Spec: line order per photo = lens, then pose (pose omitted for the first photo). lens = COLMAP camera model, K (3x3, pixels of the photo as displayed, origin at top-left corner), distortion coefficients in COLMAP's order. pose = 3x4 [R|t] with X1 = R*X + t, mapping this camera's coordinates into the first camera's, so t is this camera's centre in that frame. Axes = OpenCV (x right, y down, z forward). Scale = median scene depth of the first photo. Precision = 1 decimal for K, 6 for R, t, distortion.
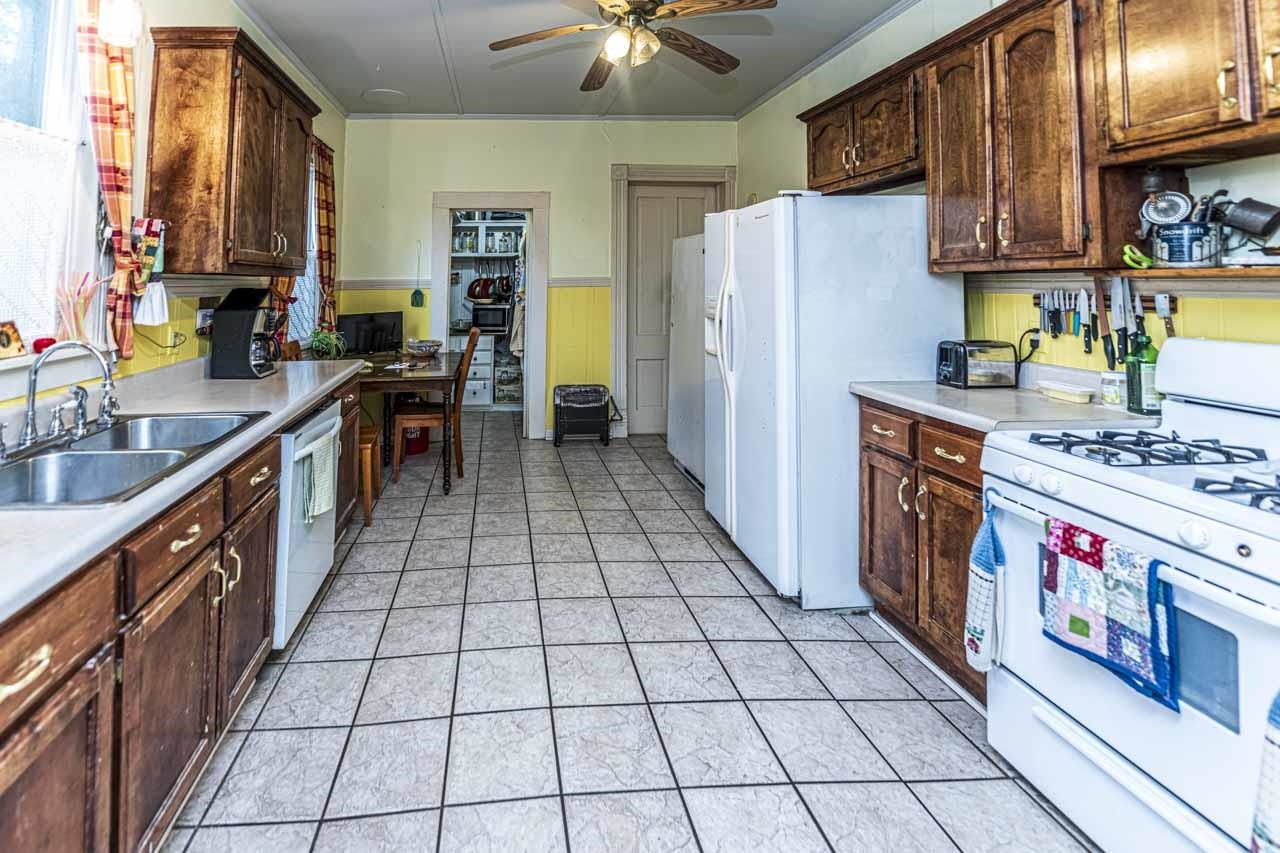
lens RADIAL K [[522.3, 0, 638.9], [0, 522.3, 439.3], [0, 0, 1]] dist [-0.013410, -0.000129]
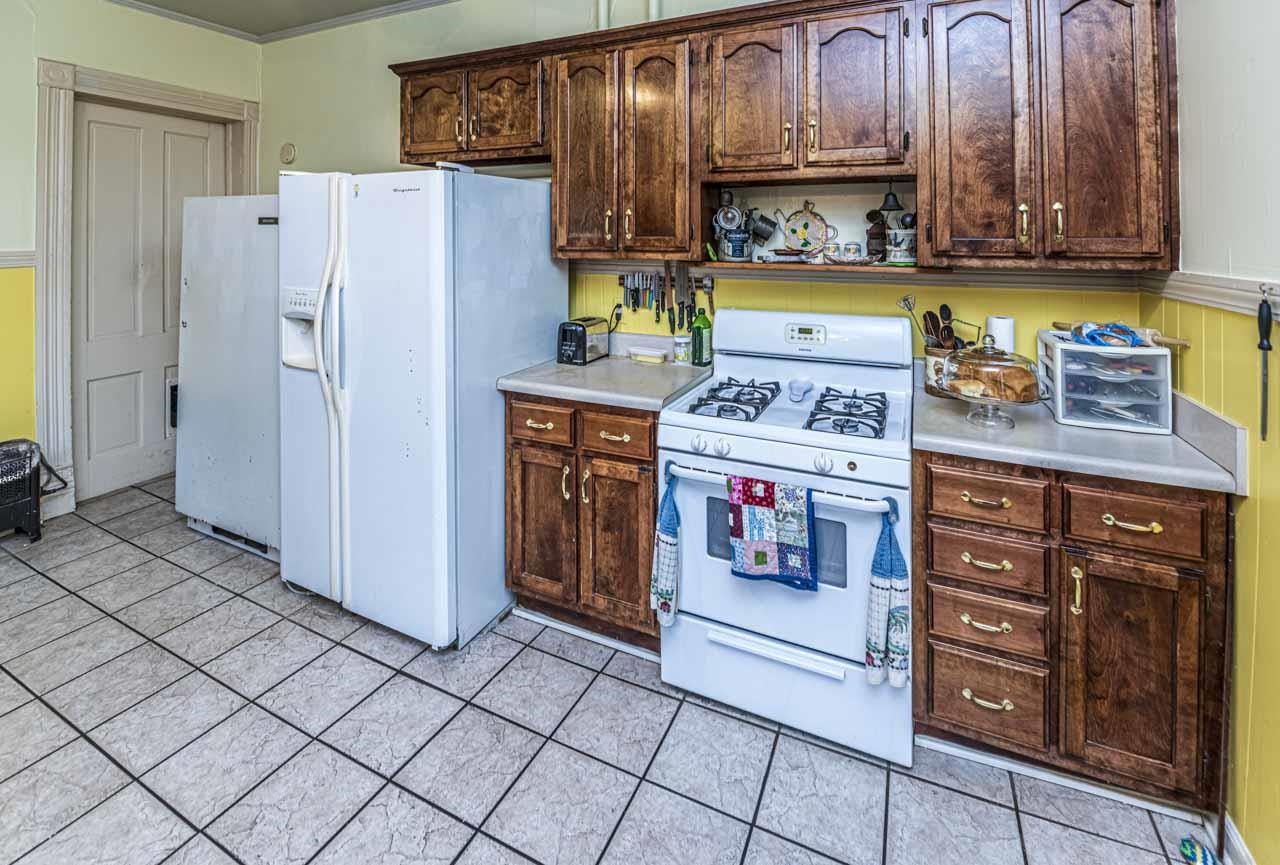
lens RADIAL K [[547.0, 0, 707.6], [0, 547.0, 361.8], [0, 0, 1]] dist [-0.015686, -0.000999]
pose [[0.609551, -0.128077, 0.782332, -0.113037], [0.200344, 0.979716, 0.004293, -0.084419], [-0.767014, 0.154119, 0.622846, 0.182278]]
